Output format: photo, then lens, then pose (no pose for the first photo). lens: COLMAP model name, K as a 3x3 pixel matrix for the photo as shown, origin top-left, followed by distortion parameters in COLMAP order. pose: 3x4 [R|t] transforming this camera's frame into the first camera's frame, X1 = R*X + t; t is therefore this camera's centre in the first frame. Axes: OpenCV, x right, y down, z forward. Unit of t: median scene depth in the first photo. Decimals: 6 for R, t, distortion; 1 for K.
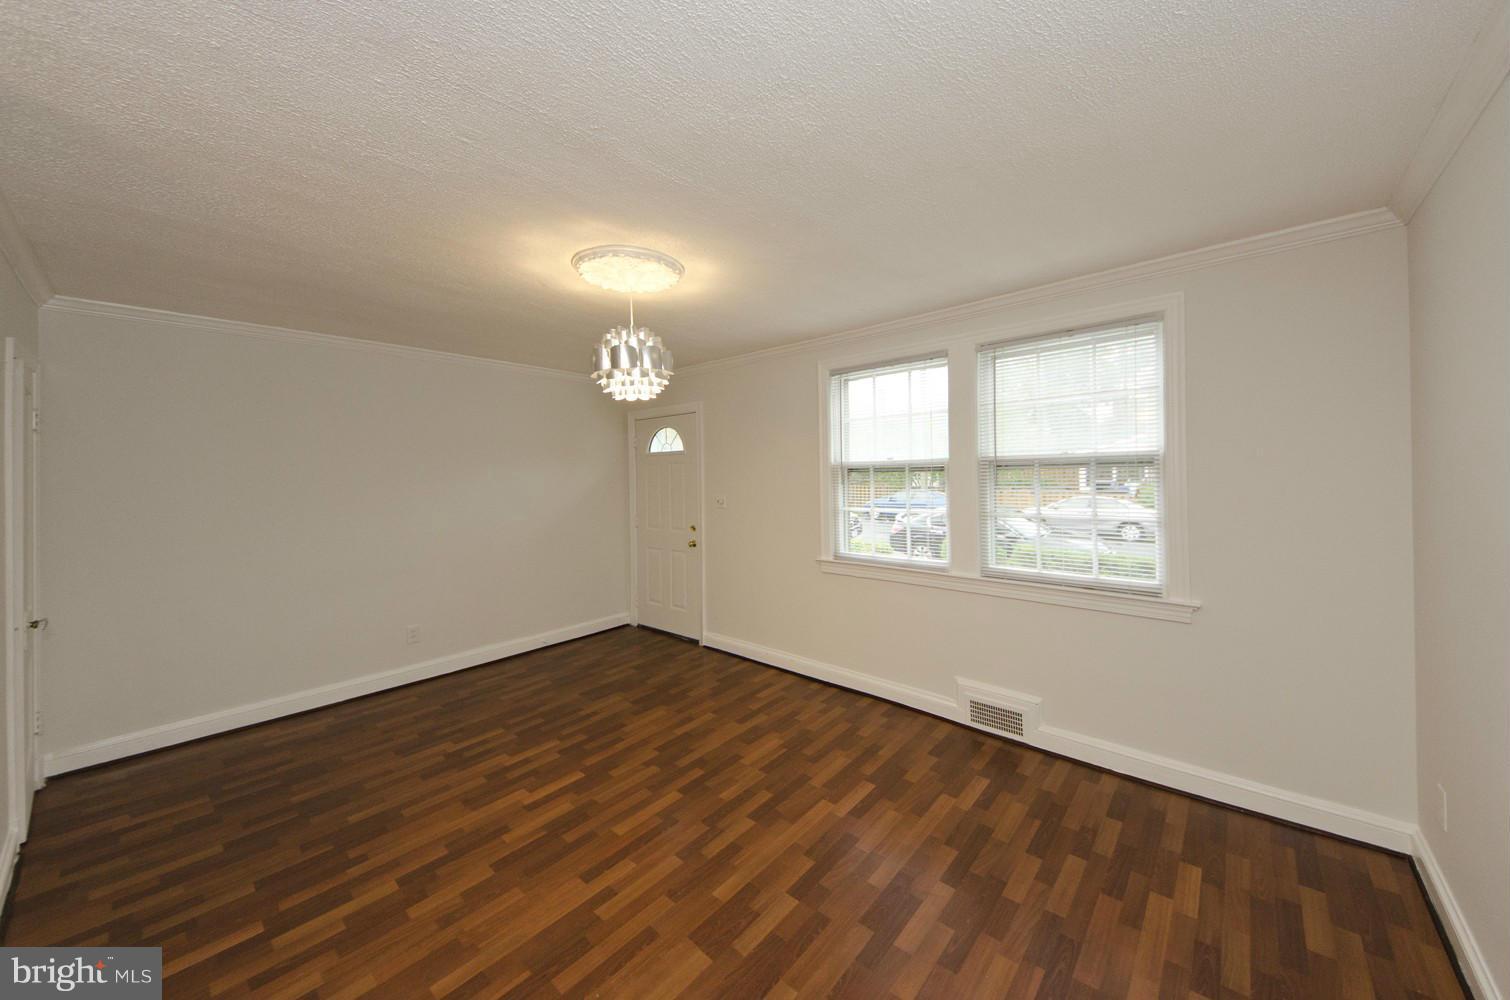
lens RADIAL K [[528.3, 0, 749.5], [0, 528.3, 455.5], [0, 0, 1]] dist [-0.007313, -0.000196]
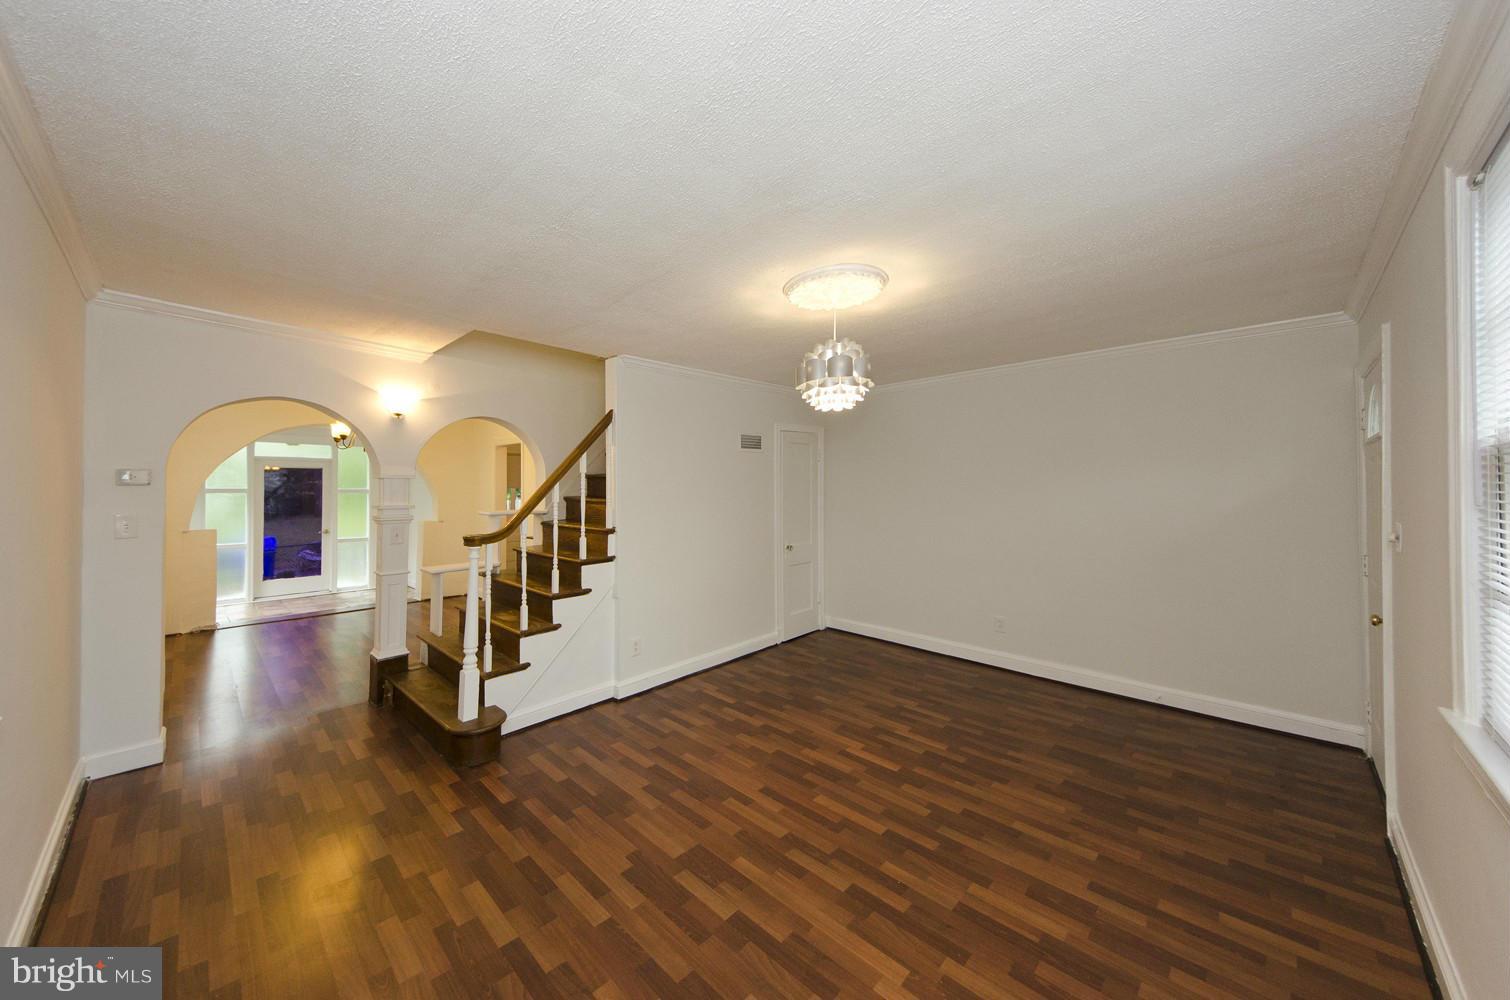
lens RADIAL K [[524.9, 0, 755.0], [0, 524.9, 500.0], [0, 0, 1]] dist [0.051026, -0.020969]
pose [[-0.023921, 0.046847, -0.998616, 0.786789], [0.030871, 0.998460, 0.046100, 0.004815], [0.999237, -0.029725, -0.025331, 0.809779]]
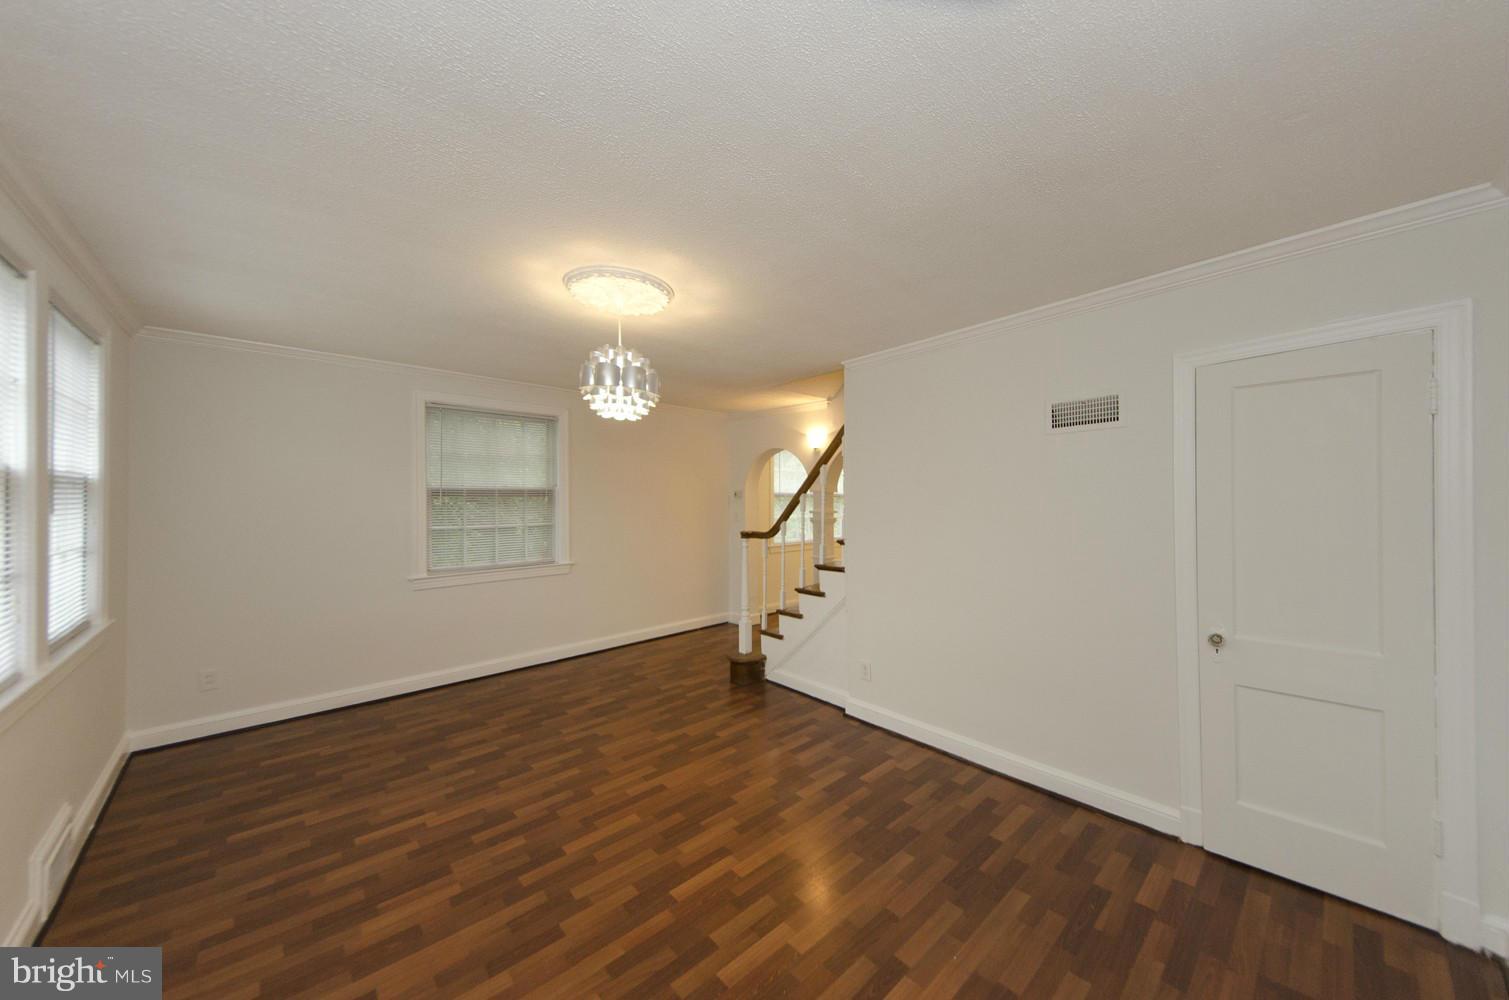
lens RADIAL K [[576.6, 0, 739.0], [0, 576.6, 492.0], [0, 0, 1]] dist [0.020926, -0.000176]
pose [[-0.990242, 0.012441, 0.138801, -0.569227], [0.008649, 0.999574, -0.027884, 0.063113], [-0.139089, -0.026412, -0.989928, 1.945061]]
